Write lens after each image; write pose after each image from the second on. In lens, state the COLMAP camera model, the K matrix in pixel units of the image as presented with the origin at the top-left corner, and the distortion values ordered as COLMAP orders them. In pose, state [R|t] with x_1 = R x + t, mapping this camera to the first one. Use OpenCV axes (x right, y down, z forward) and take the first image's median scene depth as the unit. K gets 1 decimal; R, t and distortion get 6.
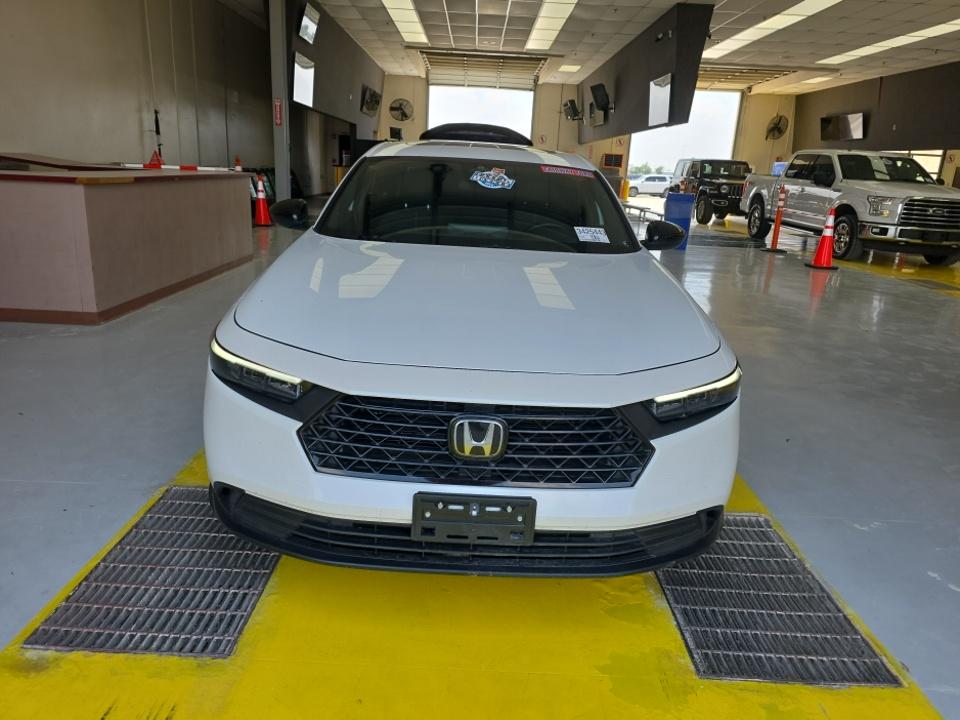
lens RADIAL K [[674.4, 0, 480.0], [0, 674.4, 360.0], [0, 0, 1]] dist [0.000039, -0.001455]
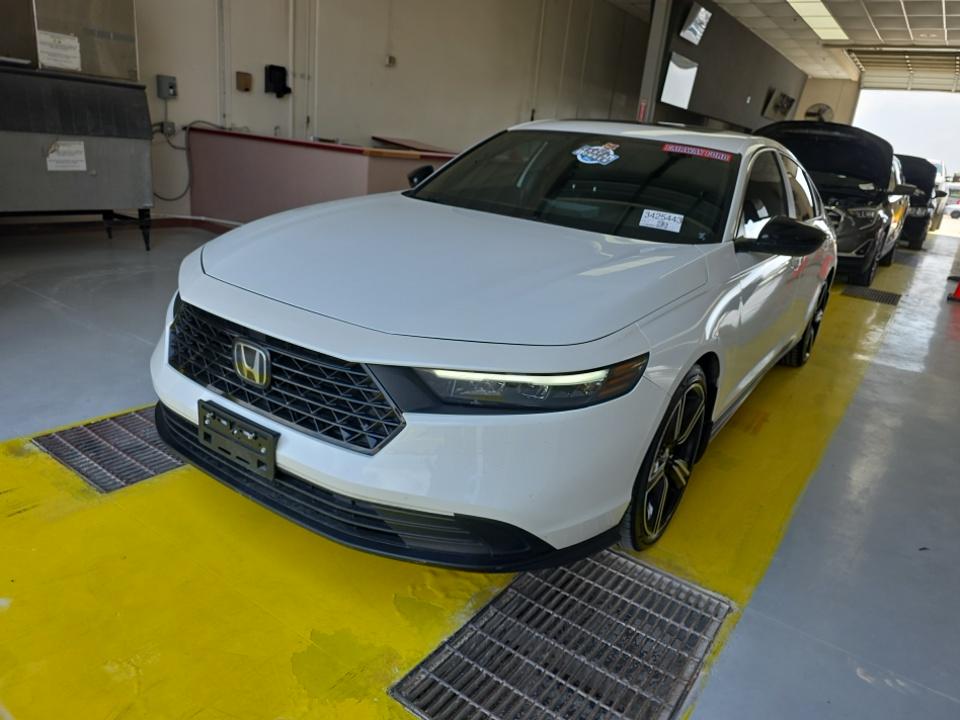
lens RADIAL K [[664.3, 0, 480.0], [0, 664.3, 360.0], [0, 0, 1]] dist [-0.007955, -0.003612]
pose [[0.813419, 0.207762, -0.543308, 0.444897], [-0.212223, 0.975652, 0.055359, -0.010981], [0.541581, 0.070273, 0.837706, 0.177337]]
